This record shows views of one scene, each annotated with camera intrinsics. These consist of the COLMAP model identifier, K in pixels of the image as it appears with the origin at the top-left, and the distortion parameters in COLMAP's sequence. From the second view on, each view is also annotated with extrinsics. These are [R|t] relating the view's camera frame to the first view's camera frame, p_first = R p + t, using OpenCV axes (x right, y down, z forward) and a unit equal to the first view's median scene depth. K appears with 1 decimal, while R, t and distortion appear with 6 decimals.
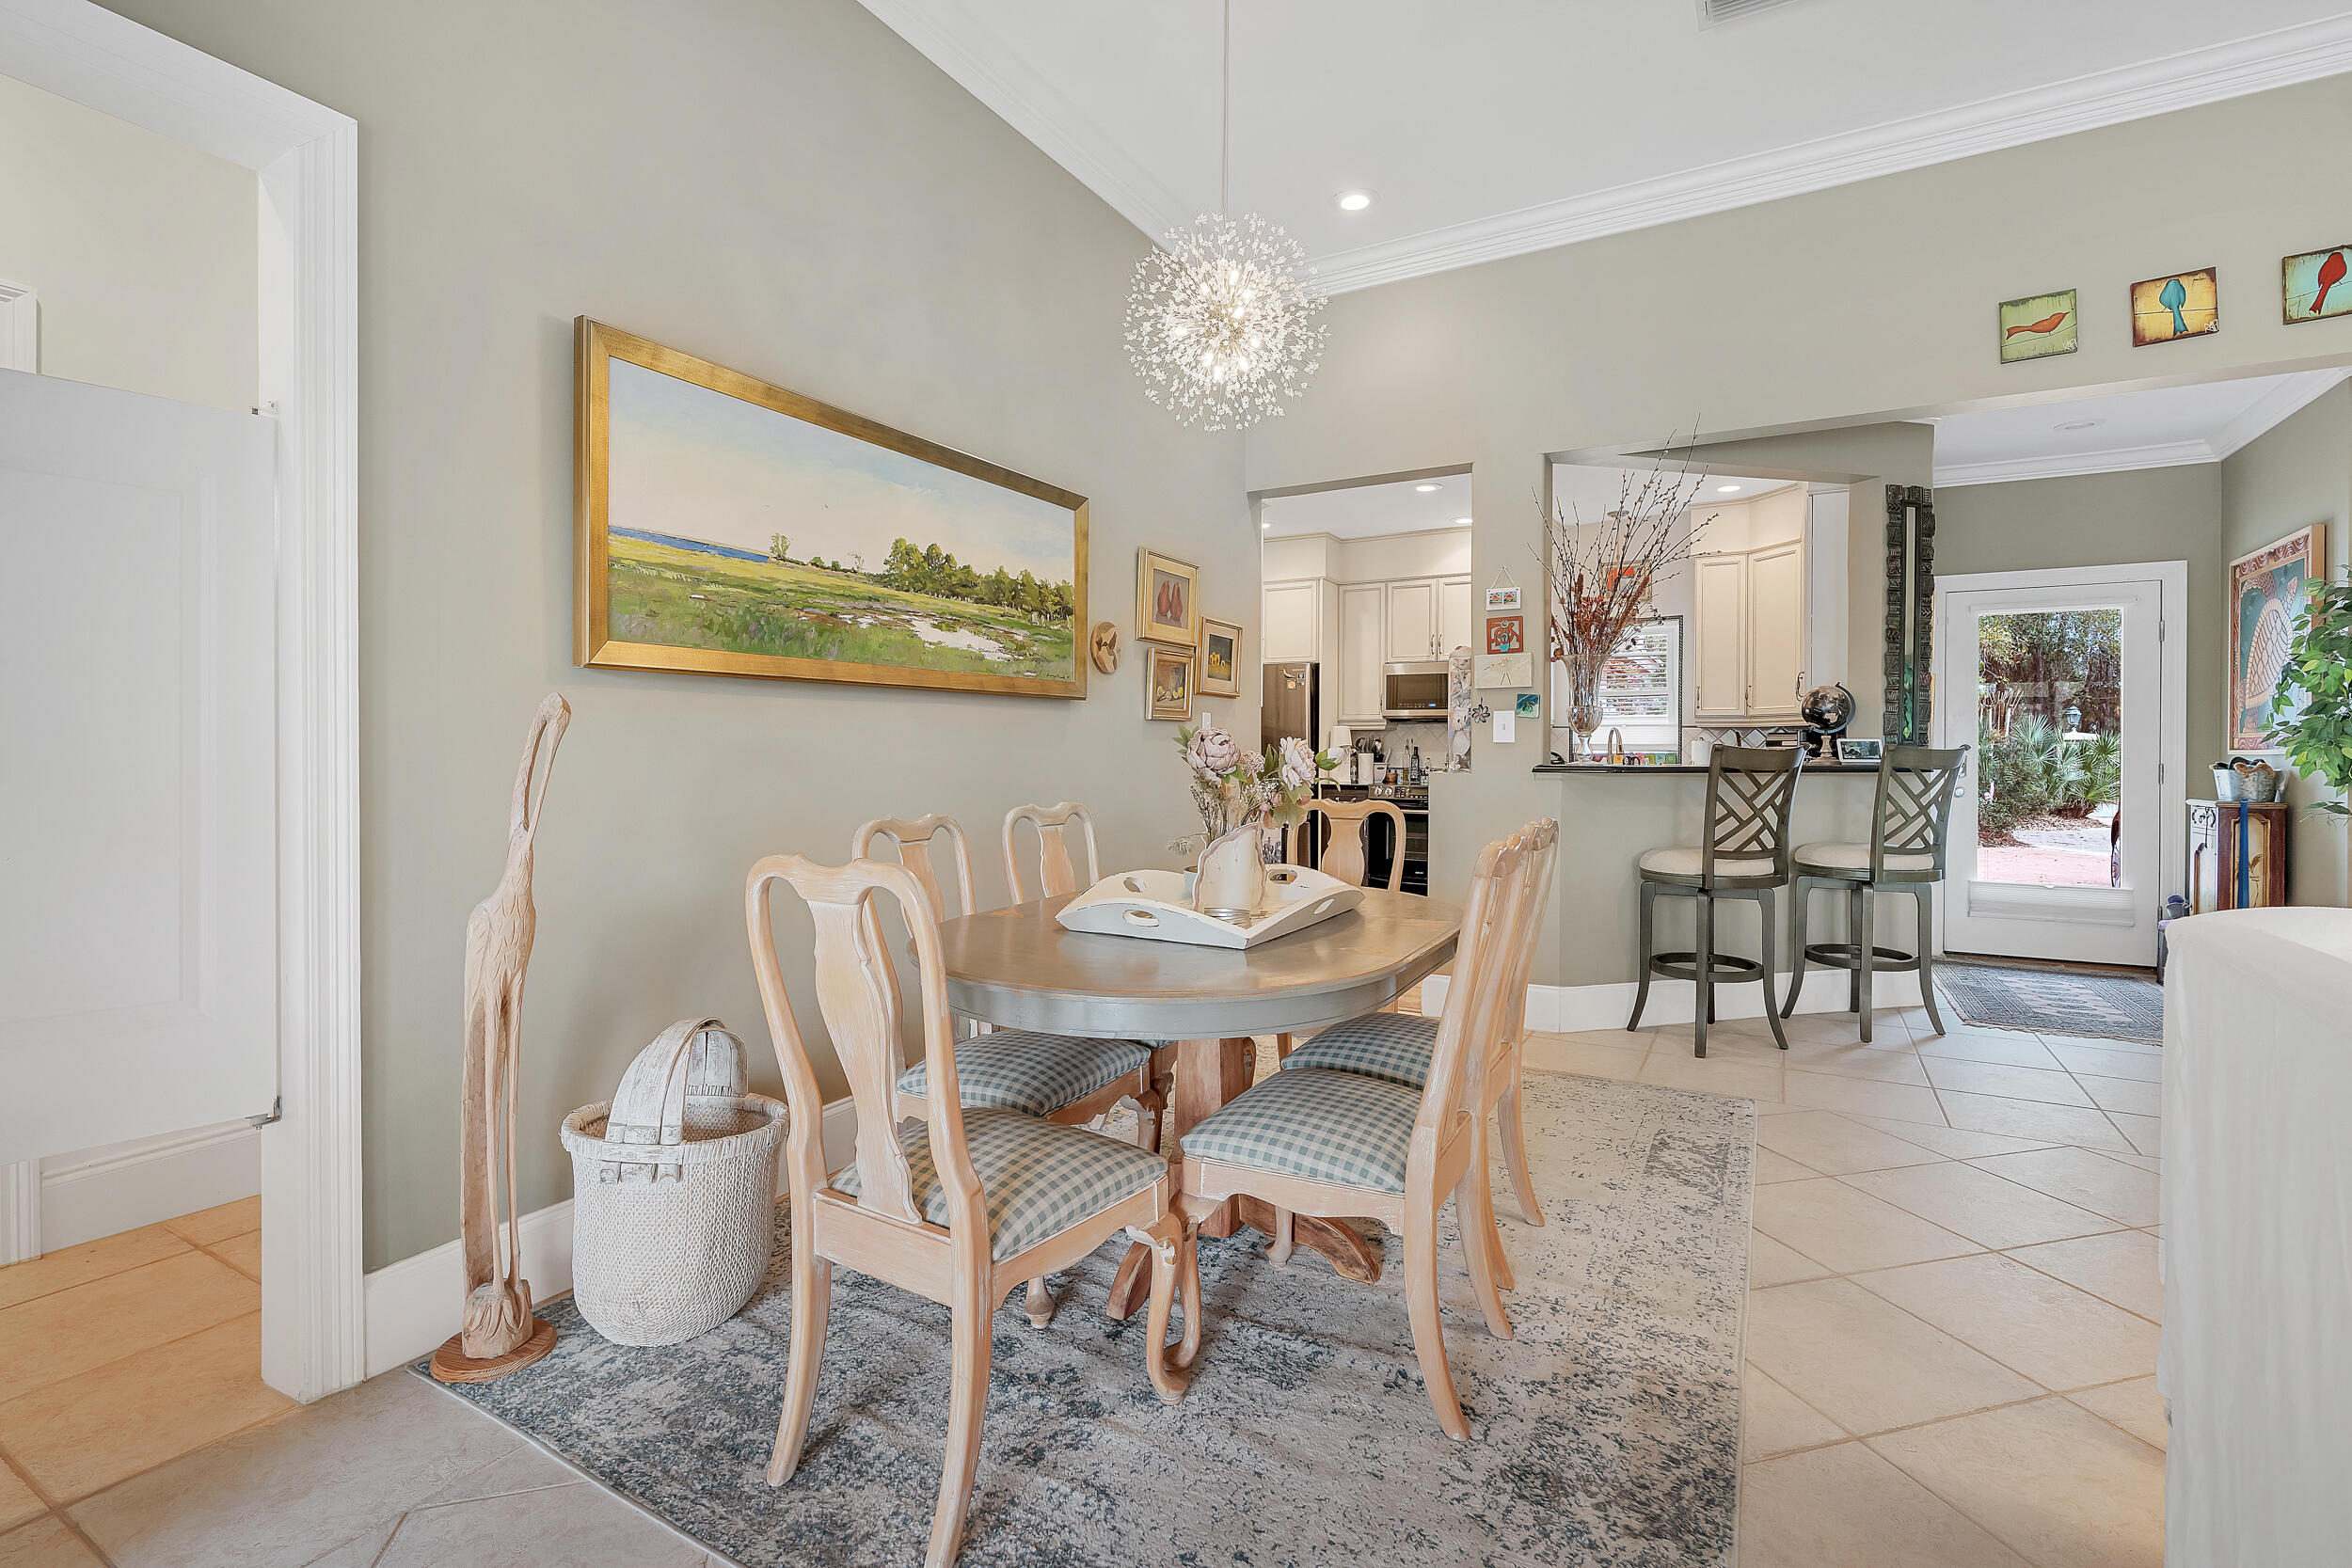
lens RADIAL K [[1059.9, 0, 1185.7], [0, 1059.9, 752.7], [0, 0, 1]] dist [-0.002735, 0.000782]
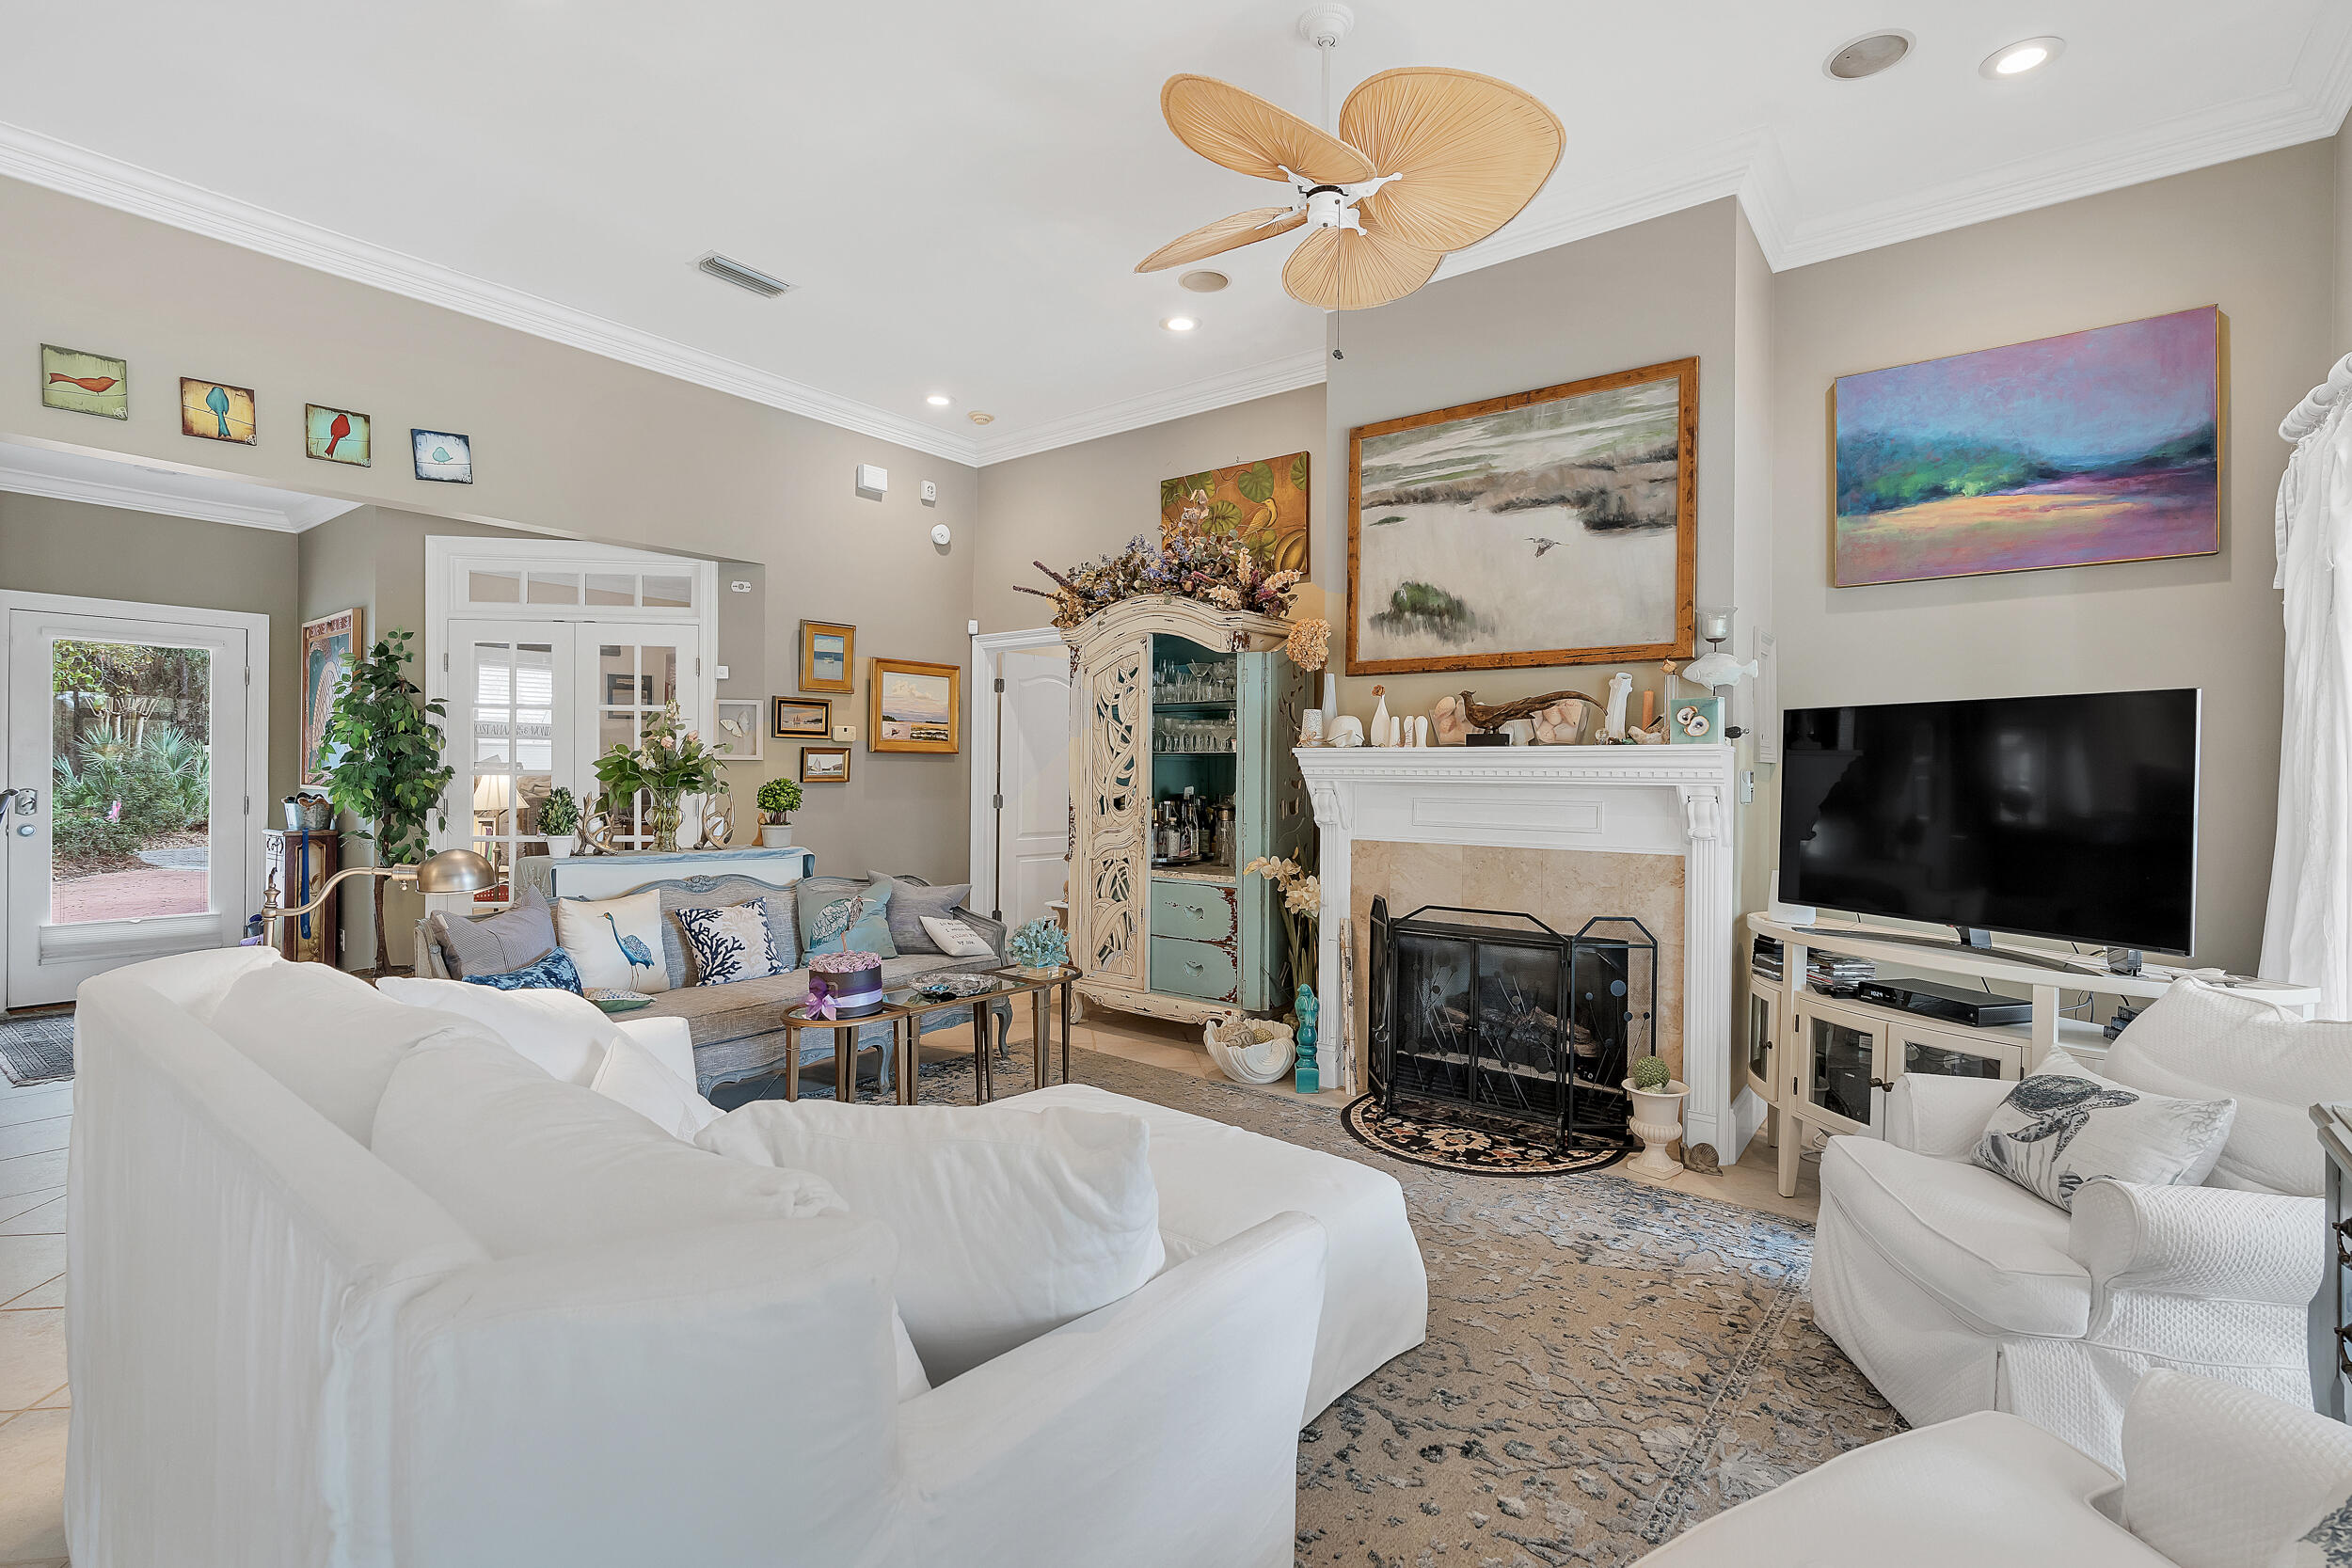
lens RADIAL K [[1070.1, 0, 1177.0], [0, 1070.1, 777.3], [0, 0, 1]] dist [-0.003175, 0.001102]
pose [[0.145928, -0.006450, 0.989274, -0.043976], [-0.009453, 0.999924, 0.007913, -0.033223], [-0.989250, -0.010507, 0.145856, -0.146284]]
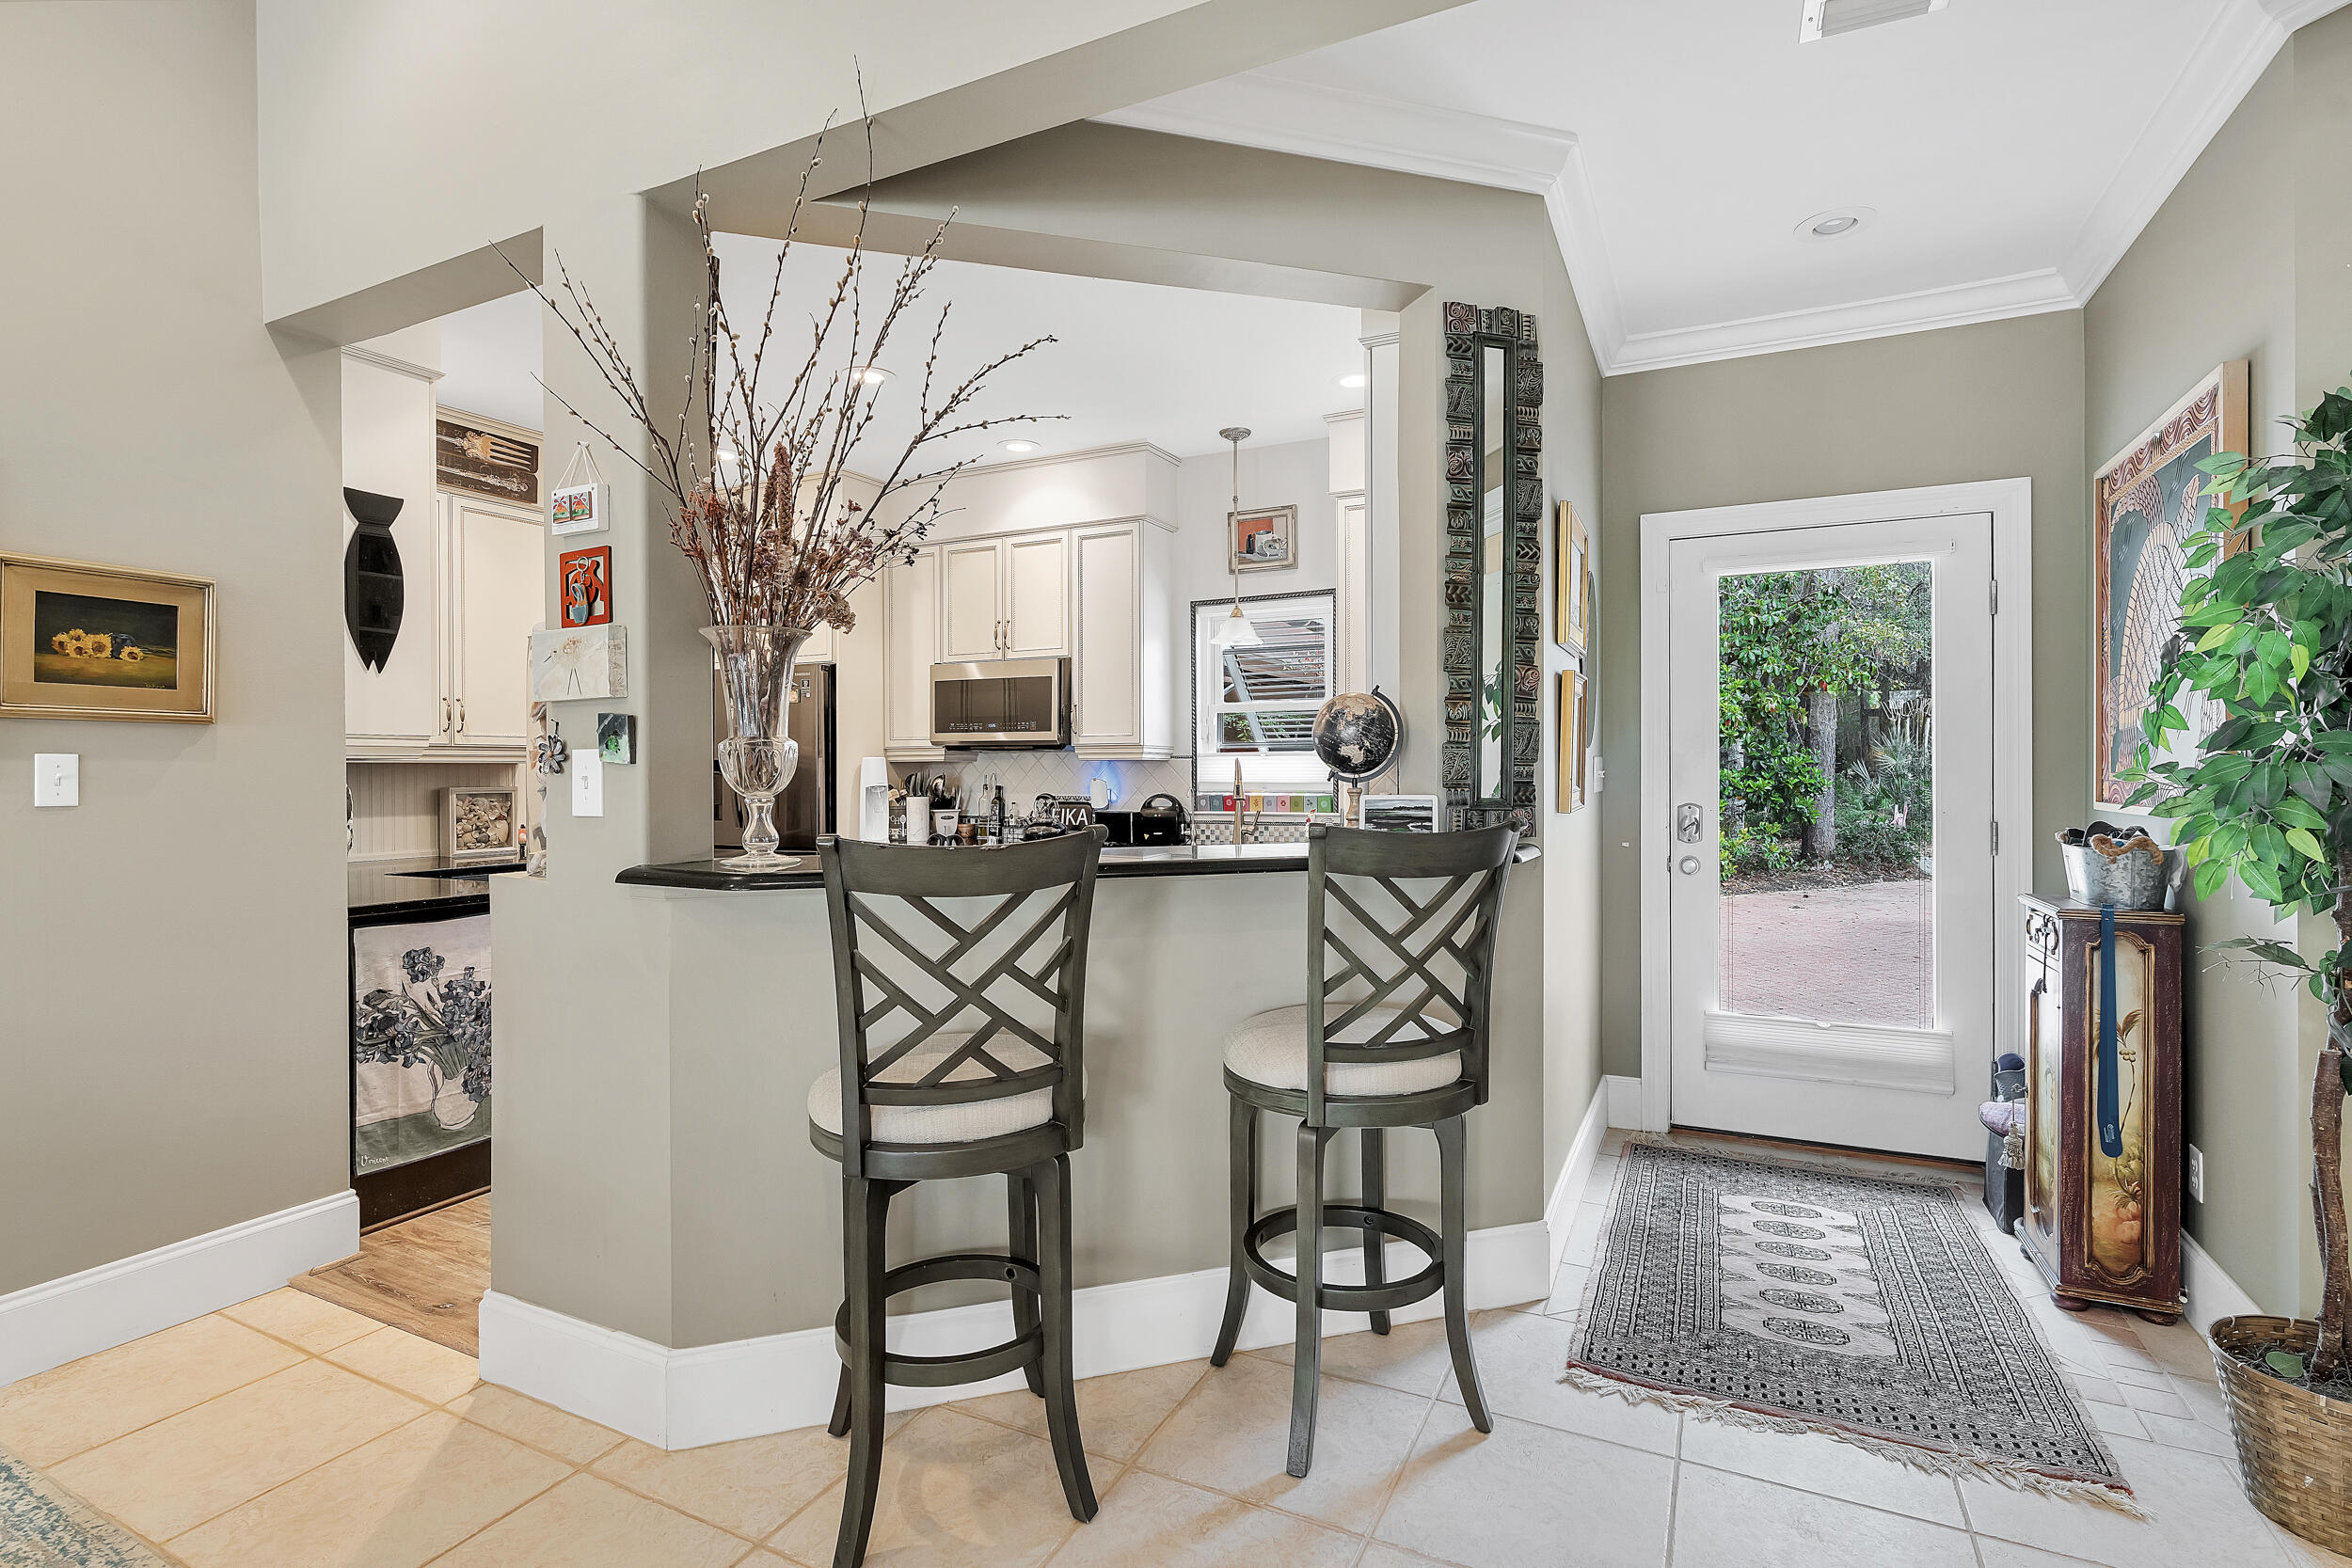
lens RADIAL K [[1119.5, 0, 1178.2], [0, 1119.5, 769.6], [0, 0, 1]] dist [-0.002632, -0.000007]
pose [[0.998561, -0.008940, 0.052883, 0.528125], [0.008877, 0.999960, 0.001423, -0.028637], [-0.052893, -0.000952, 0.998600, 0.486550]]
